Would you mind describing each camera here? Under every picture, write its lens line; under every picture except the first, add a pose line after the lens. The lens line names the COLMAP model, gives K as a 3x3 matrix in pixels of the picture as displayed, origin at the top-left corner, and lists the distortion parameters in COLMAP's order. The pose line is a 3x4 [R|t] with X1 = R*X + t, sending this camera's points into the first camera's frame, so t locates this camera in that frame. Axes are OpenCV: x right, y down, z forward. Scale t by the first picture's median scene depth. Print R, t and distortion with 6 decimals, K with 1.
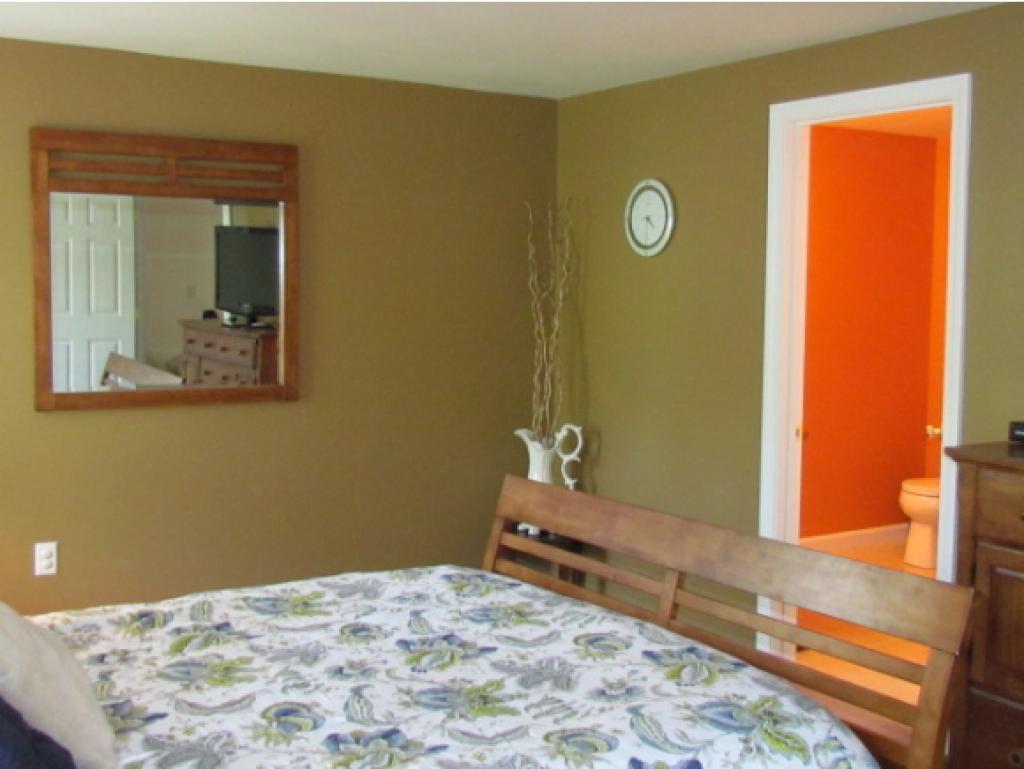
lens RADIAL K [[1214.5, 0, 517.3], [0, 1214.5, 386.4], [0, 0, 1]] dist [-0.047216, 0.035384]
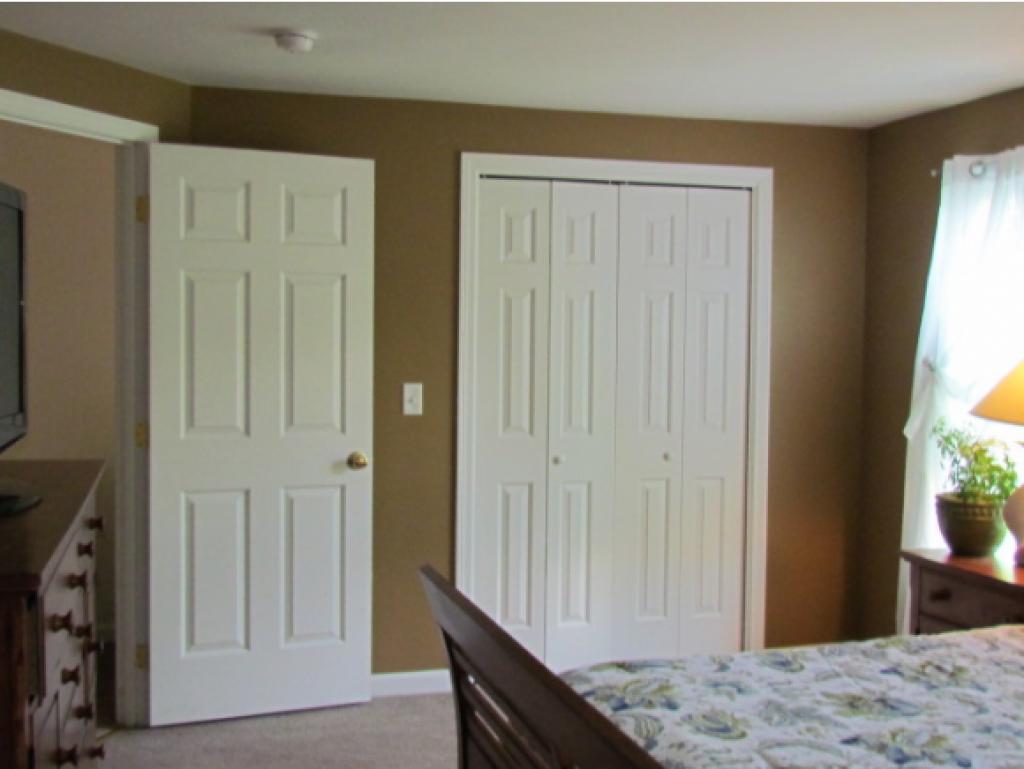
lens RADIAL K [[1214.5, 0, 517.3], [0, 1214.5, 386.4], [0, 0, 1]] dist [-0.047216, 0.035384]
pose [[-0.960885, -0.033089, 0.274964, -0.023994], [0.002208, 0.991890, 0.127080, -0.140476], [-0.276939, 0.122717, -0.953019, 1.886297]]
